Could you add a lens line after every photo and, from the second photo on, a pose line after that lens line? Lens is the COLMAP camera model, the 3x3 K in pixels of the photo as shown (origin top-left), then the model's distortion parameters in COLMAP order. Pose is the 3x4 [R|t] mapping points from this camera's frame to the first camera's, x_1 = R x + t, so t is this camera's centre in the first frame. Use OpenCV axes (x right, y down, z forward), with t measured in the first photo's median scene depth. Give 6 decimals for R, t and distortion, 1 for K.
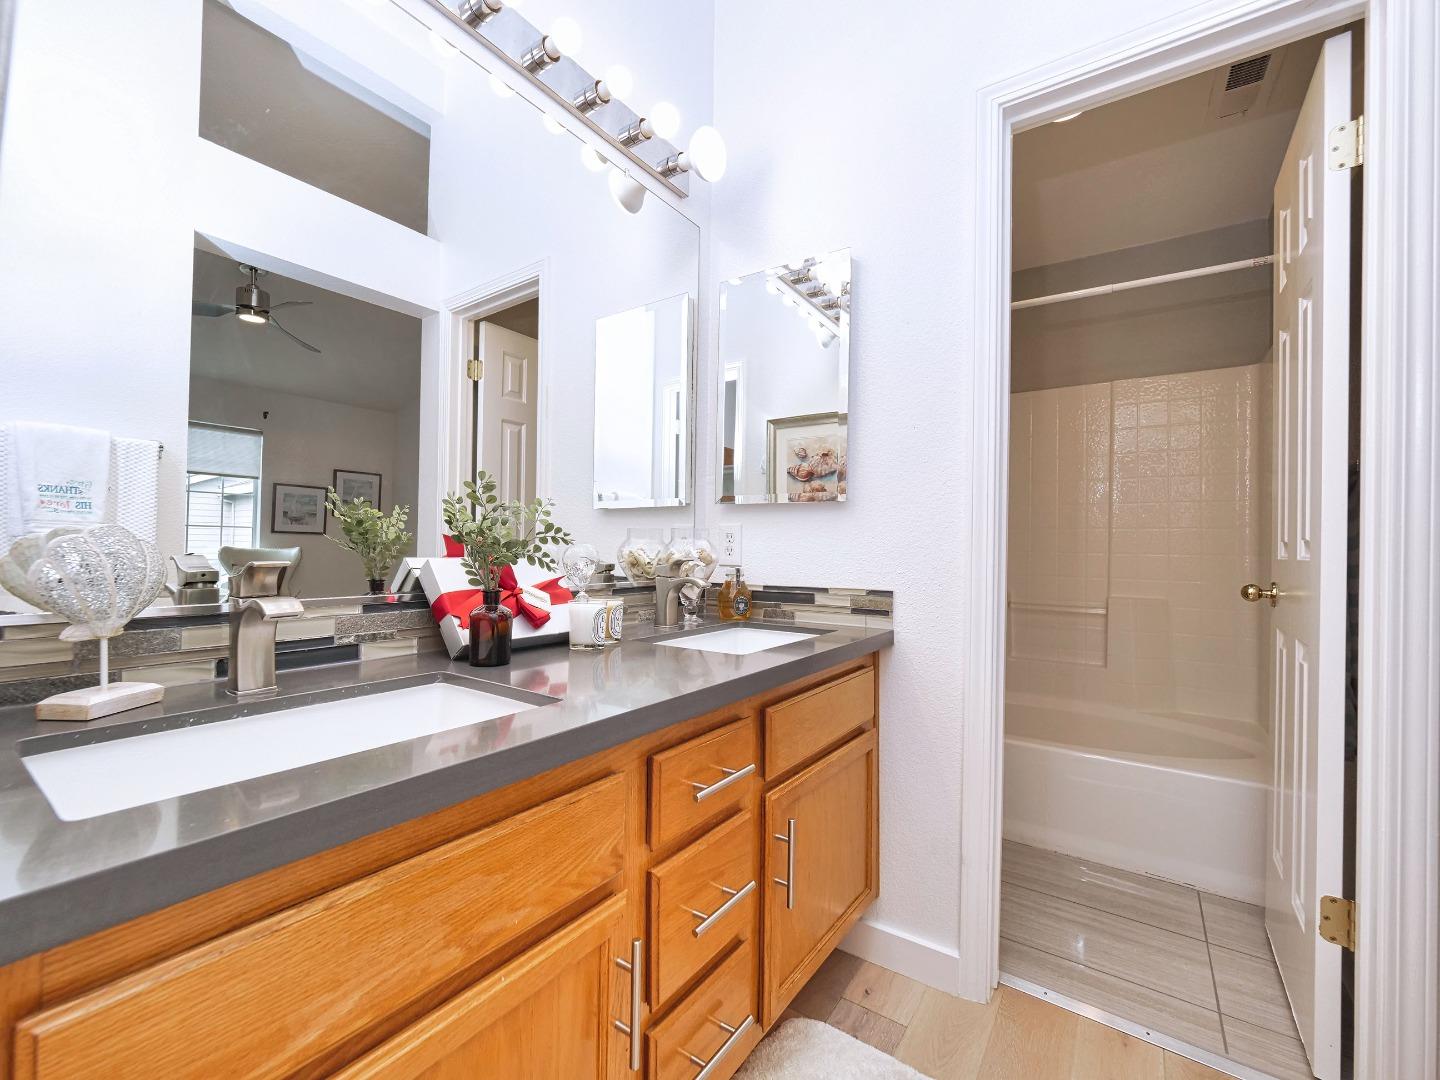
lens RADIAL K [[612.2, 0, 696.7], [0, 612.2, 544.9], [0, 0, 1]] dist [-0.002917, 0.001040]
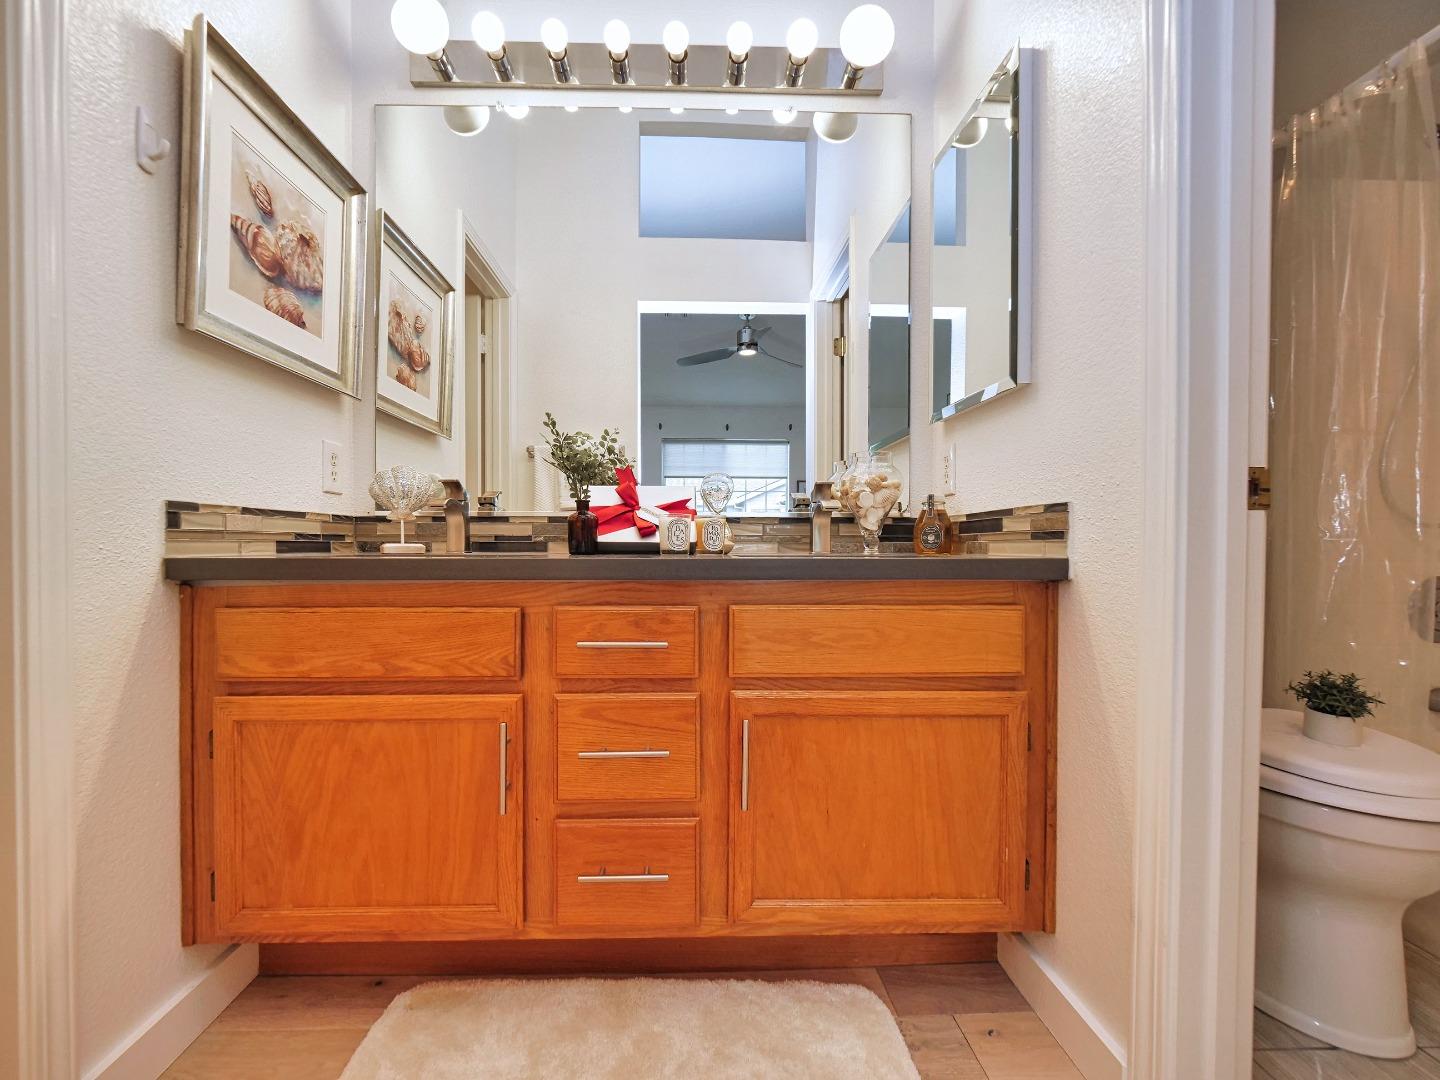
lens RADIAL K [[612.2, 0, 695.8], [0, 612.2, 555.3], [0, 0, 1]] dist [-0.009834, 0.002630]
pose [[0.617942, 0.003903, -0.786214, 0.598298], [0.008983, 0.999887, 0.012024, 0.121962], [0.786172, -0.014493, 0.617838, 0.236428]]
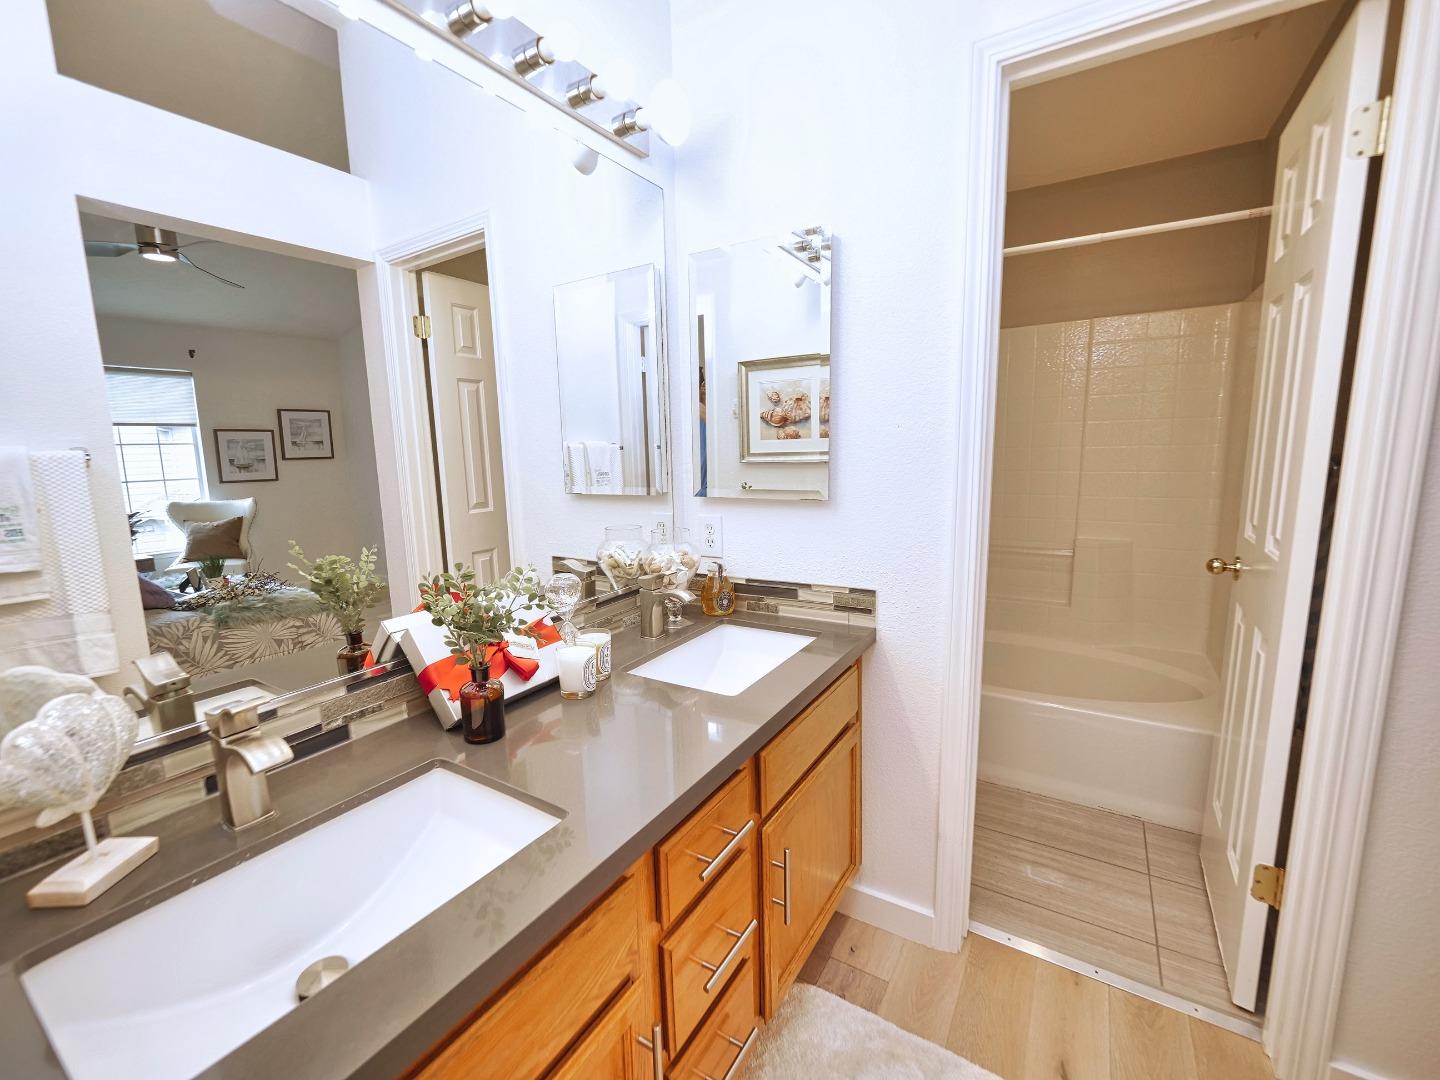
lens RADIAL K [[612.2, 0, 696.0], [0, 612.2, 542.9], [0, 0, 1]] dist [-0.002917, 0.001040]
pose [[0.997700, -0.051514, 0.044062, -0.014983], [0.043701, 0.985681, 0.162857, -0.177347], [-0.051820, -0.160557, 0.985665, 0.033987]]
